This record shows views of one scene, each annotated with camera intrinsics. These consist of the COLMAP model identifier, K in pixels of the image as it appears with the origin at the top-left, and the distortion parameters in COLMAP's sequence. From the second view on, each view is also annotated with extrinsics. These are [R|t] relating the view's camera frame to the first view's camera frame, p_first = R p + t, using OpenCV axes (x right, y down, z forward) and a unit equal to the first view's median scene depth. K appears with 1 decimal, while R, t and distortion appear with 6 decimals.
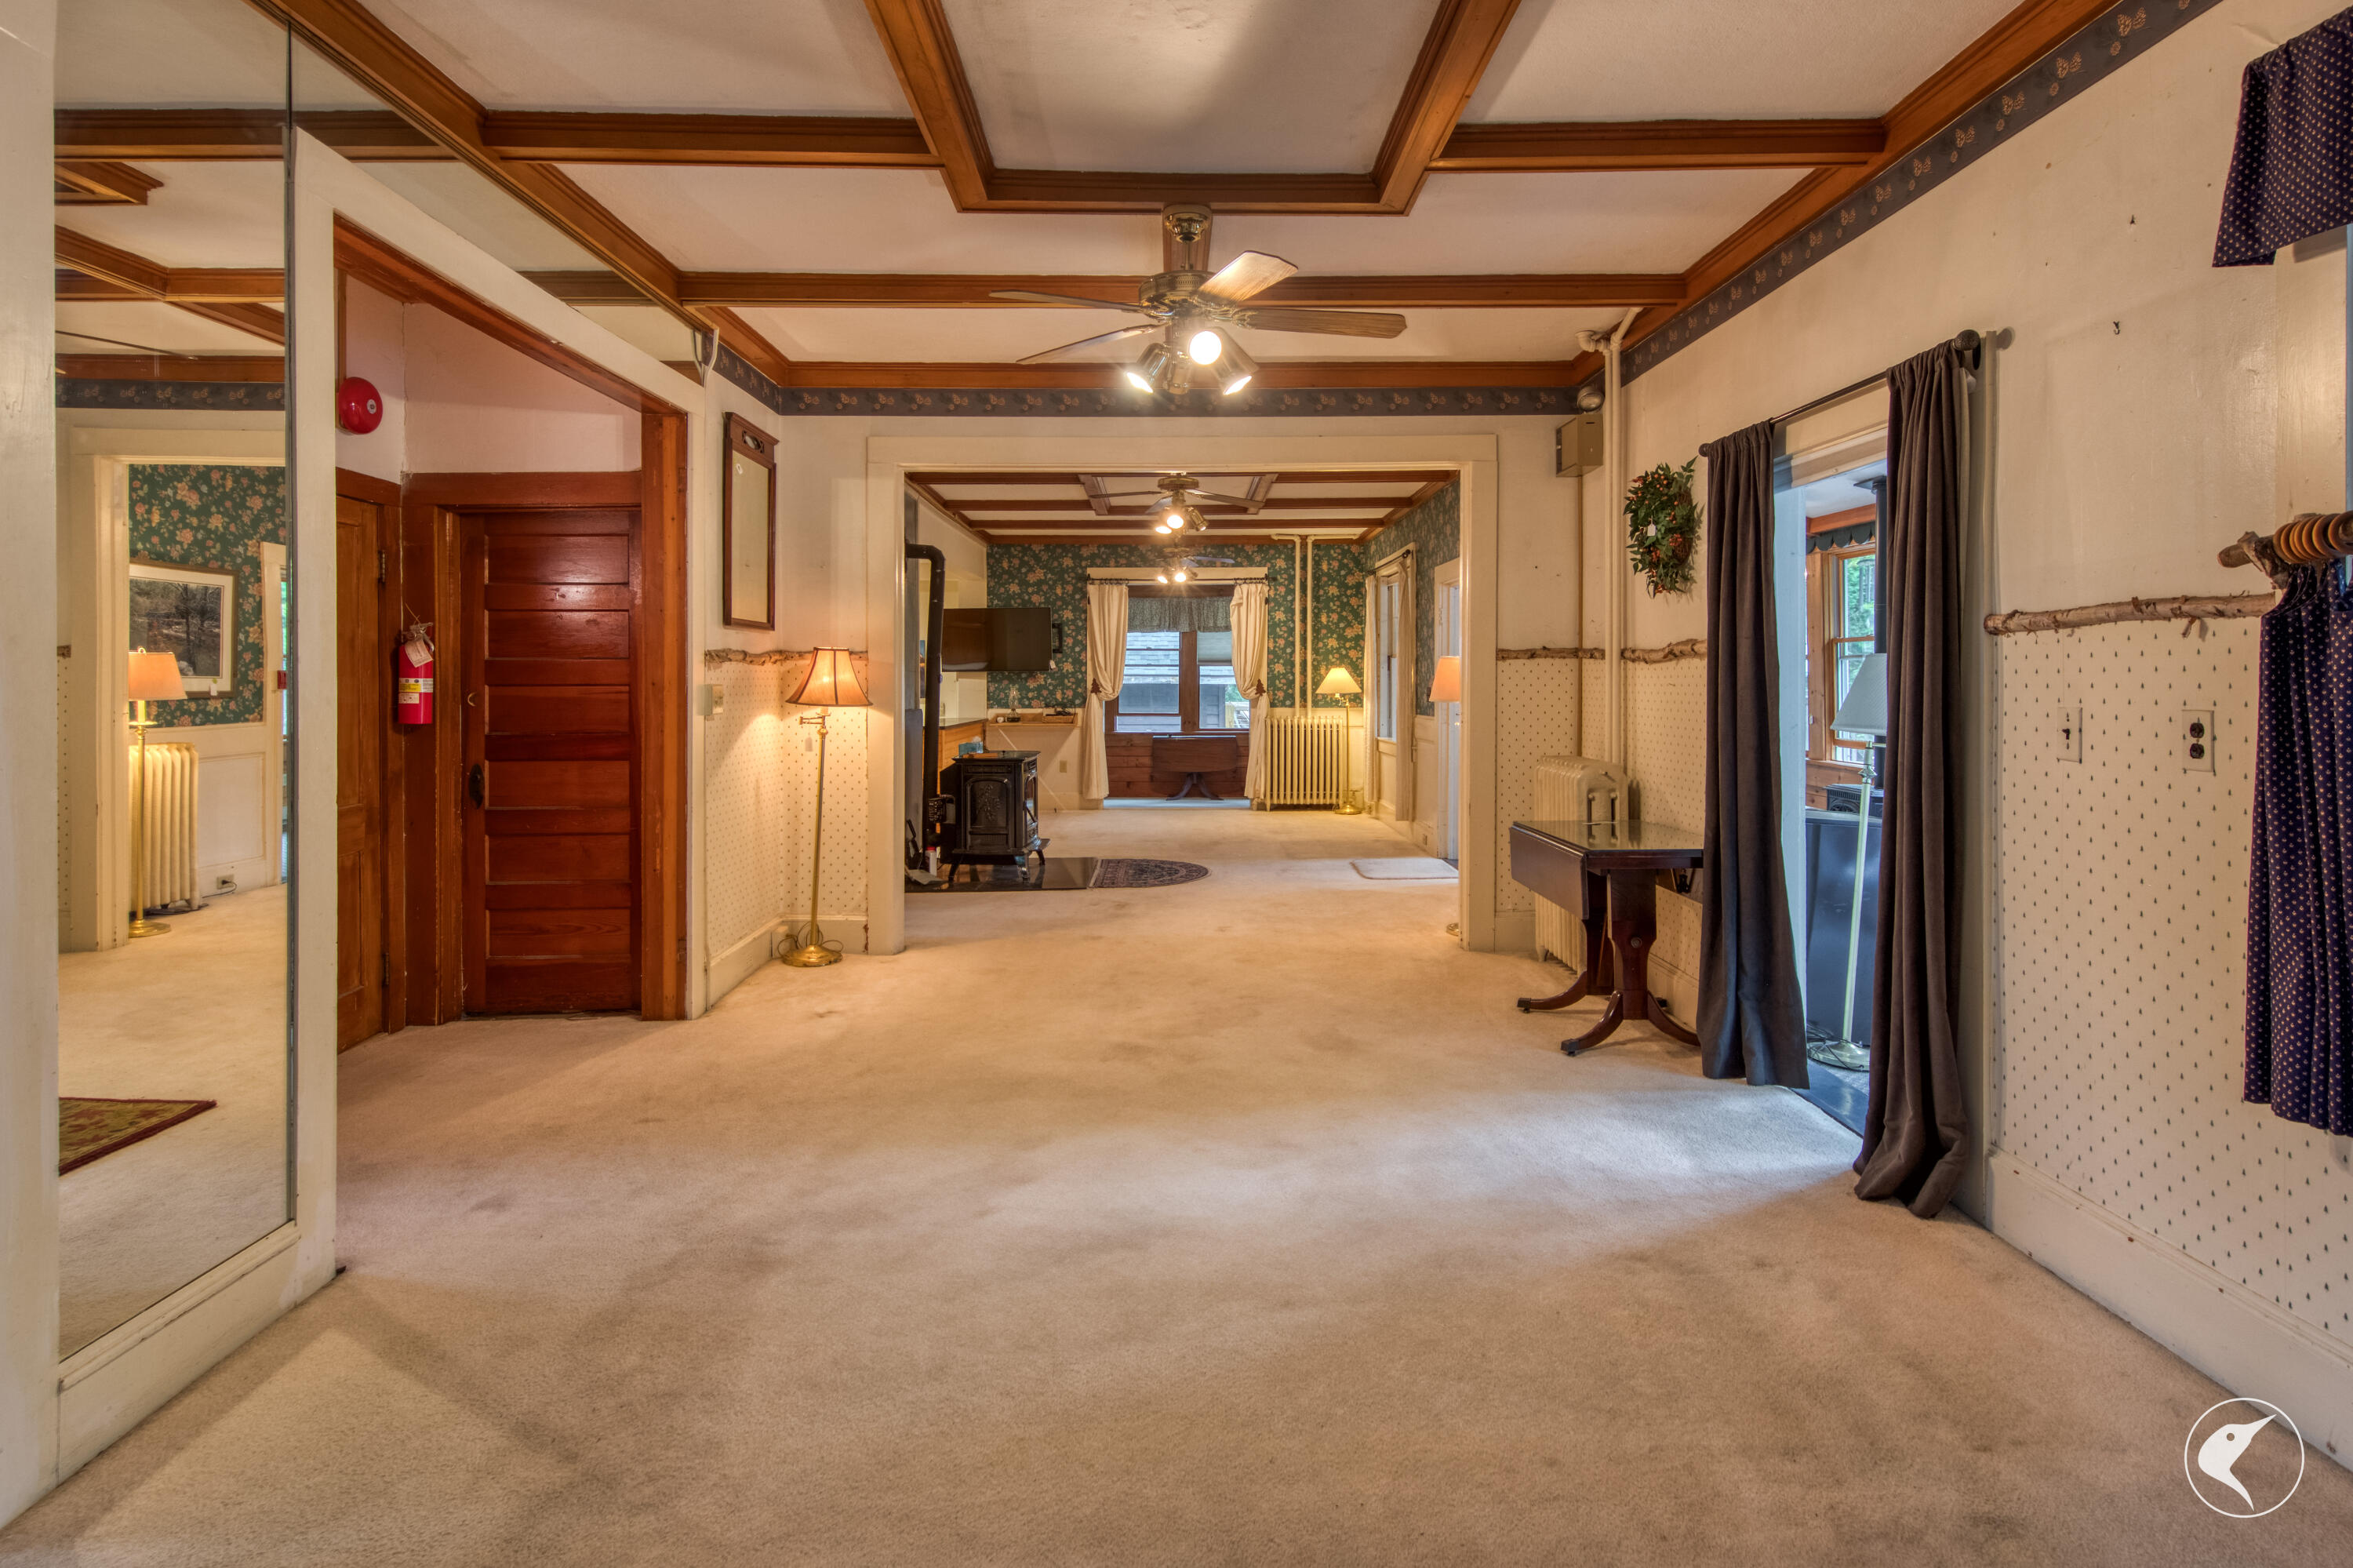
lens RADIAL K [[1201.0, 0, 1296.4], [0, 1201.0, 688.7], [0, 0, 1]] dist [0.012513, -0.000430]
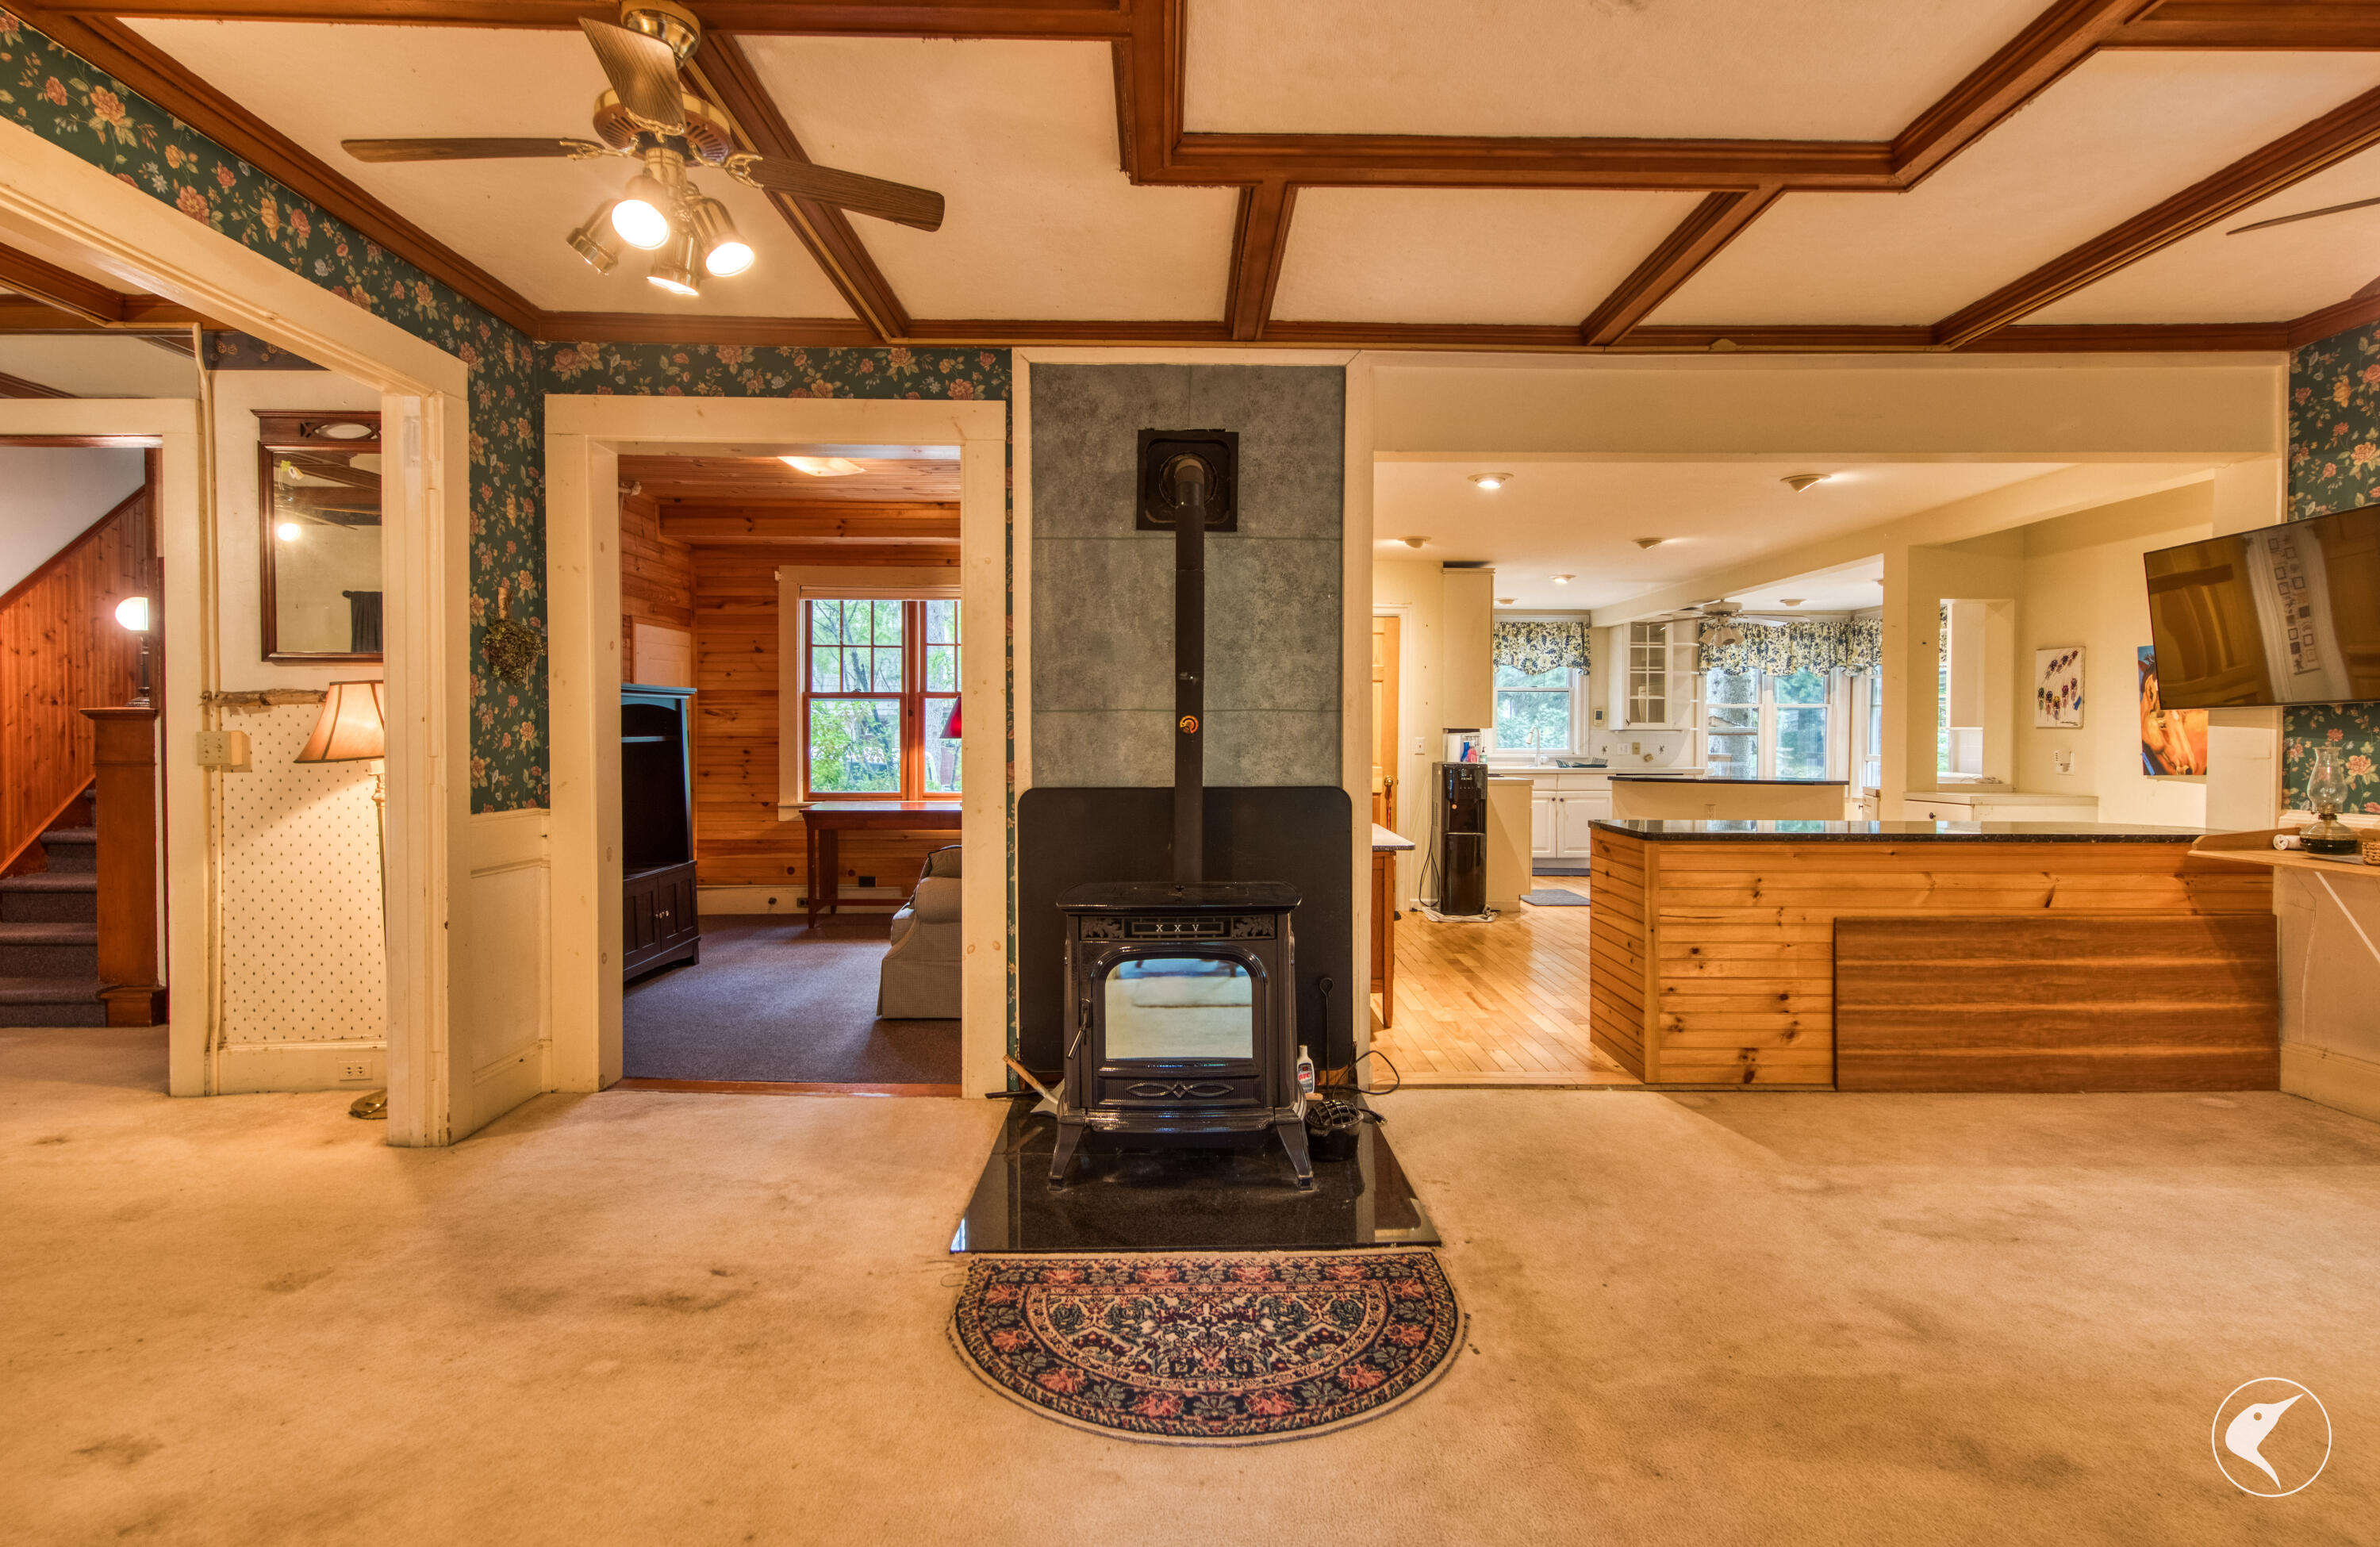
lens RADIAL K [[1191.5, 0, 1189.8], [0, 1191.5, 754.2], [0, 0, 1]] dist [0.004810, -0.000210]
pose [[-0.087704, 0.015863, -0.996020, 0.145631], [-0.008547, 0.999824, 0.016676, -0.003117], [0.996110, 0.009976, -0.087553, 0.783664]]
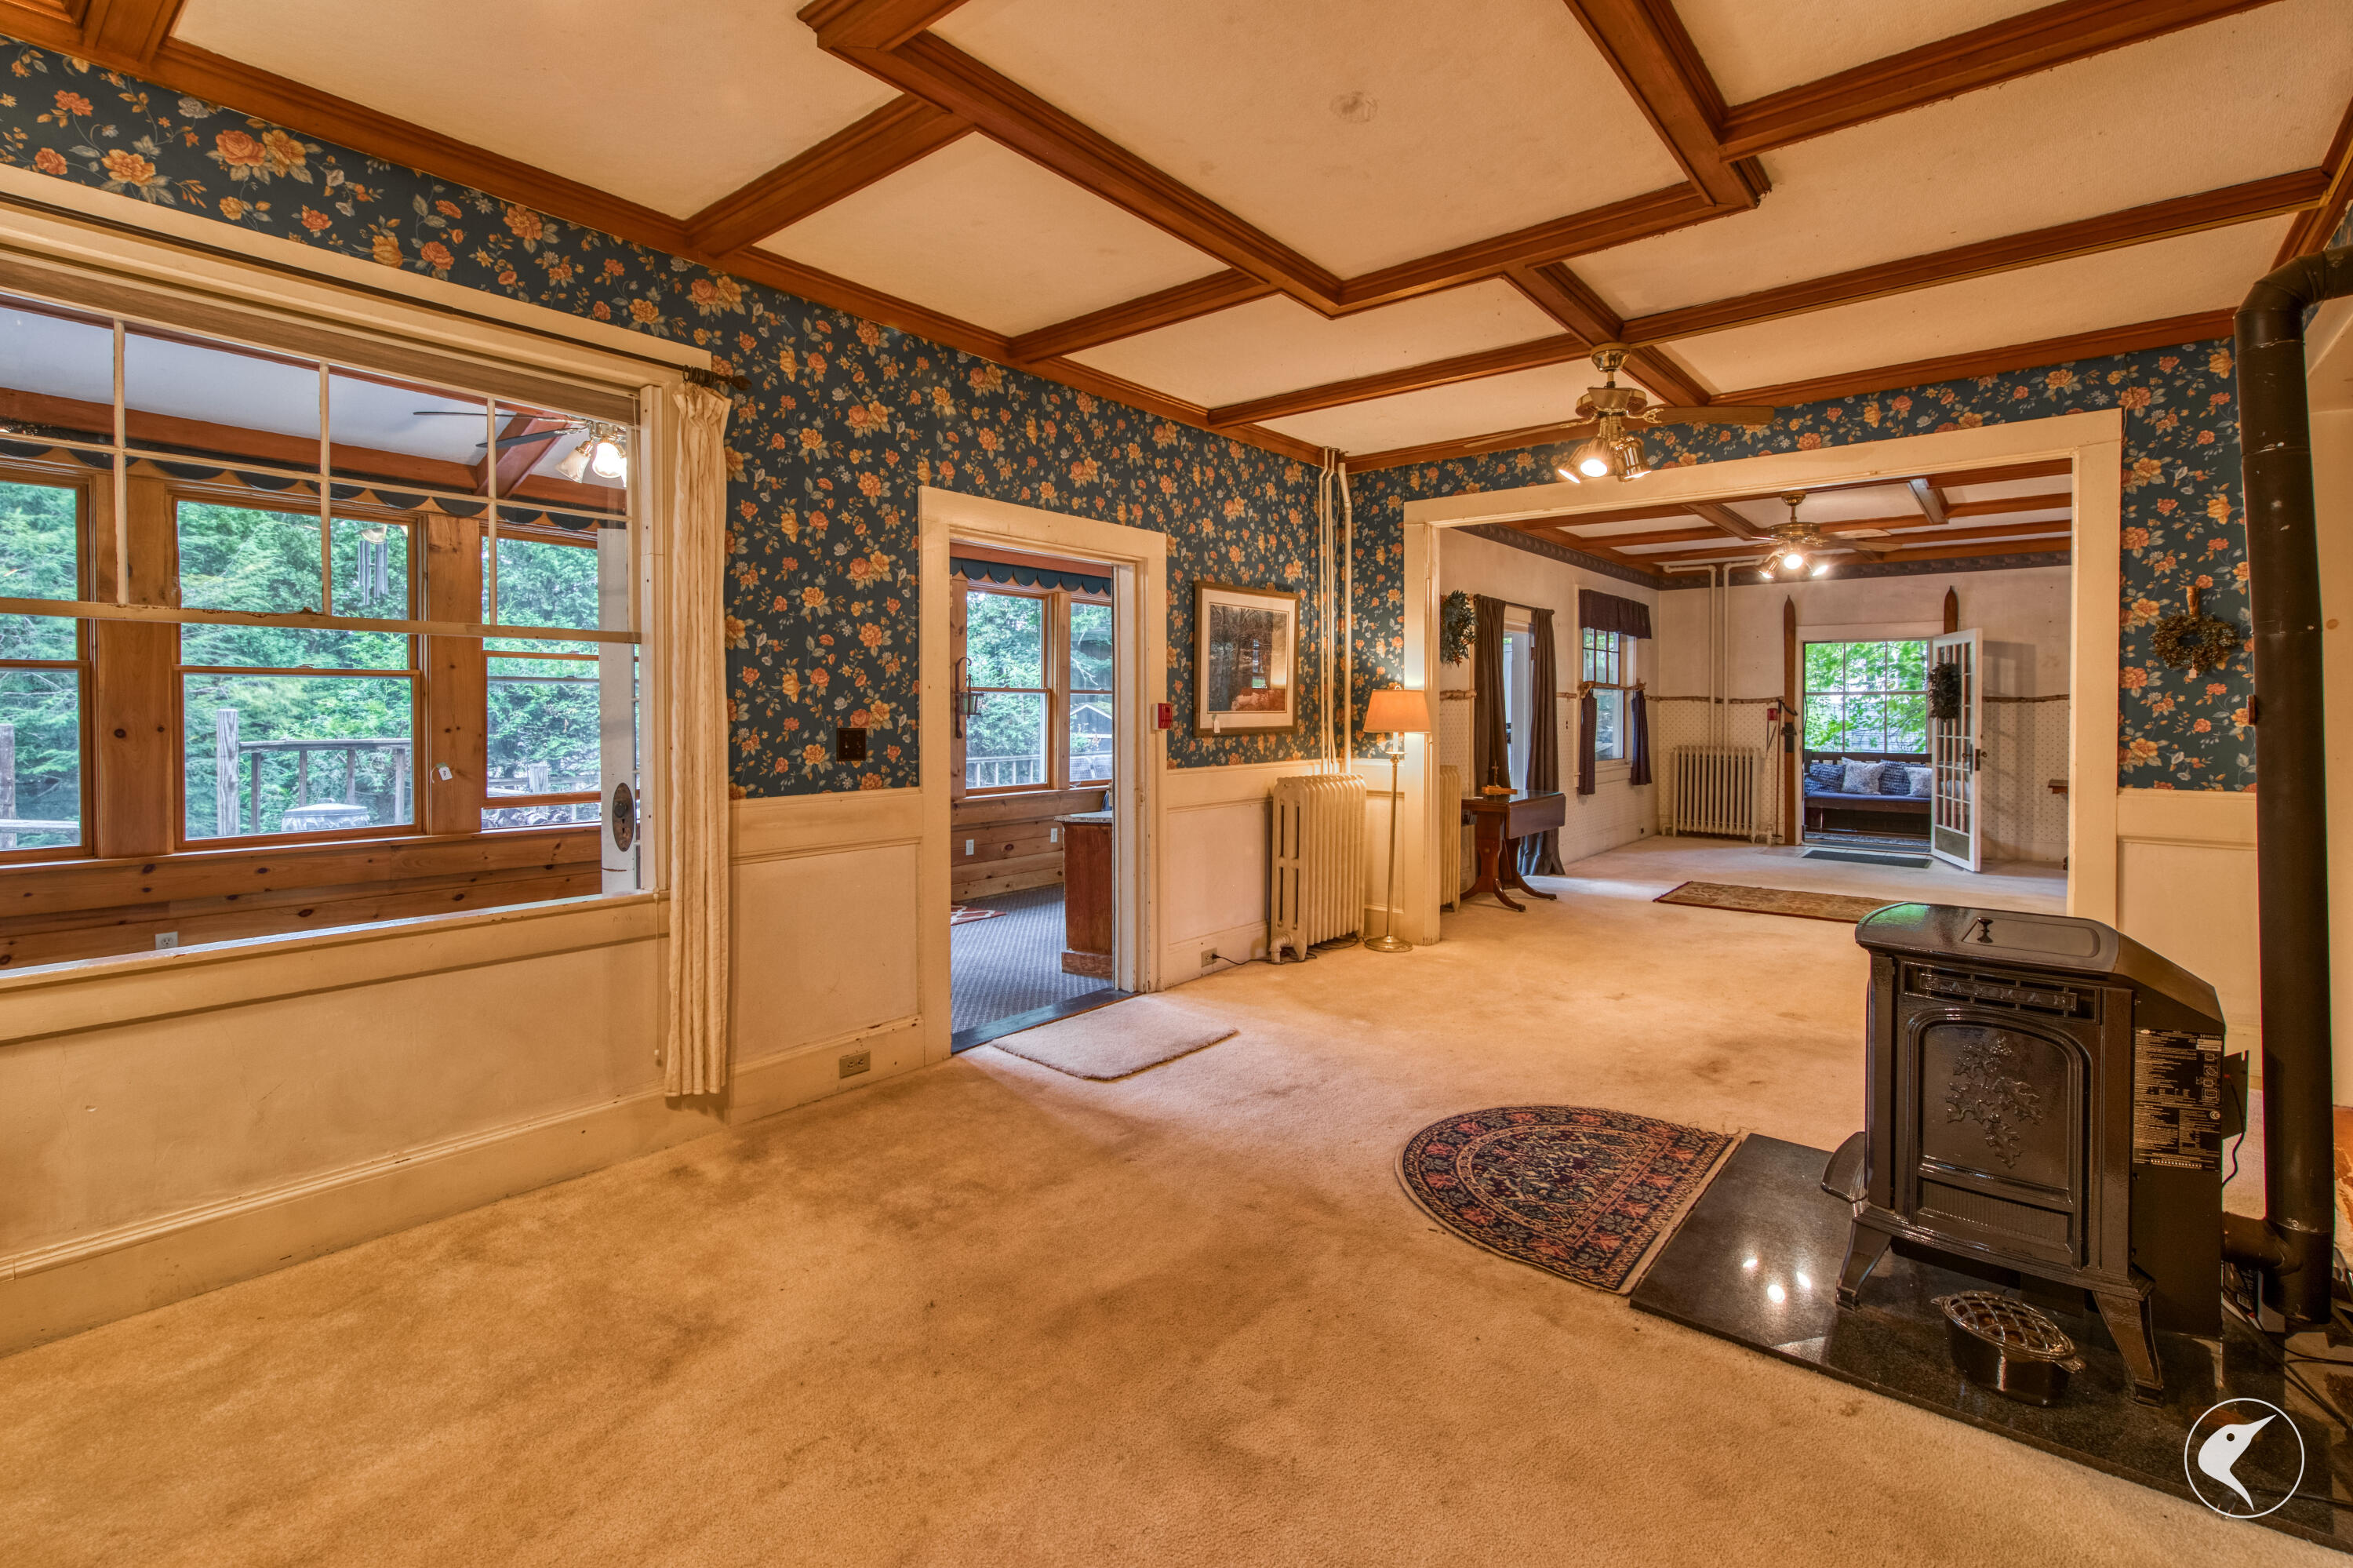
lens RADIAL K [[1034.3, 0, 1165.9], [0, 1034.3, 724.3], [0, 0, 1]] dist [0.017971, -0.012121]
pose [[-0.686096, -0.010143, 0.727440, -0.225975], [0.004814, 0.999818, 0.018480, -0.008236], [-0.727495, 0.016181, -0.685922, 1.035067]]
